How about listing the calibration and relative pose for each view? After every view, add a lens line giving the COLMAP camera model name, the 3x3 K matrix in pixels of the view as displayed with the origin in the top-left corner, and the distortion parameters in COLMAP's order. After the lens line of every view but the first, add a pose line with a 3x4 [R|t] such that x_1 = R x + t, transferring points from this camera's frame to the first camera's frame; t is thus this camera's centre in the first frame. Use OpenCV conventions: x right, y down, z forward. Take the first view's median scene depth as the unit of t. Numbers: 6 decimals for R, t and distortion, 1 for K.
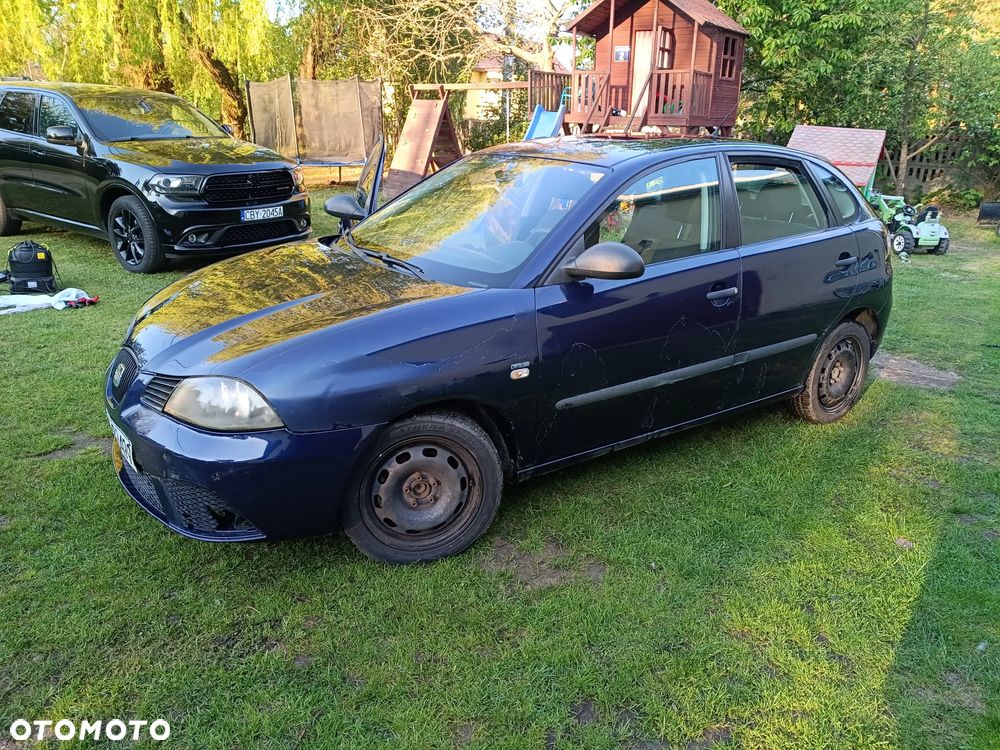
lens RADIAL K [[739.7, 0, 504.9], [0, 739.7, 375.3], [0, 0, 1]] dist [0.011550, -0.030052]
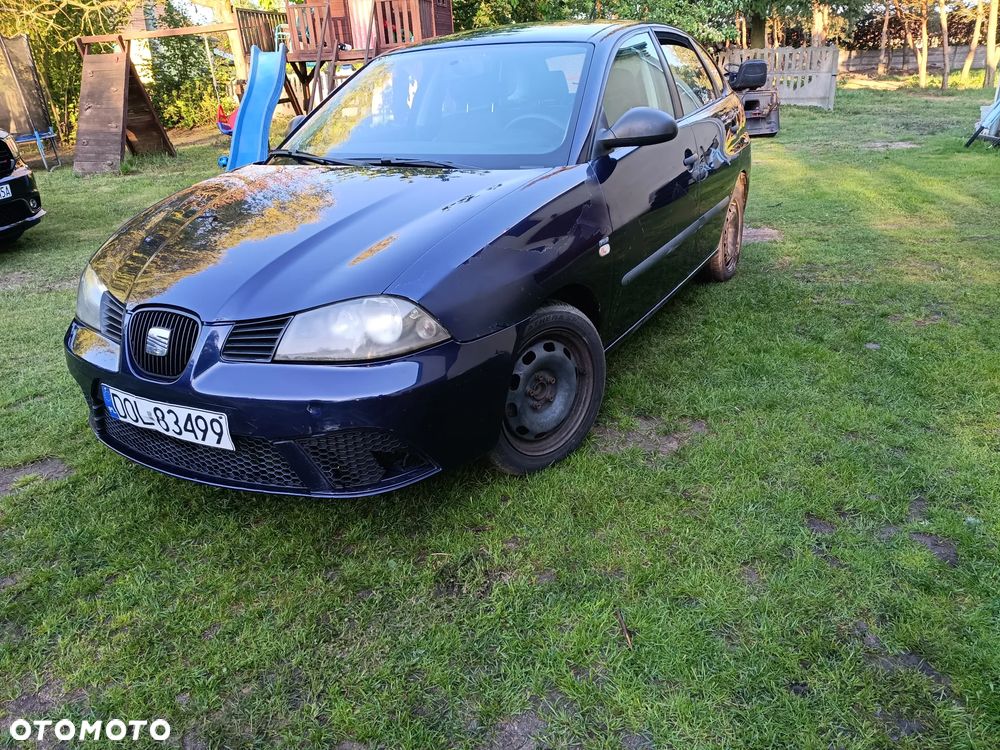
lens RADIAL K [[739.7, 0, 504.9], [0, 739.7, 375.3], [0, 0, 1]] dist [0.011550, -0.030052]
pose [[0.903616, -0.232030, 0.360055, -0.485264], [0.210631, 0.972624, 0.098173, 0.034623], [-0.372977, -0.012871, 0.927751, 0.145036]]
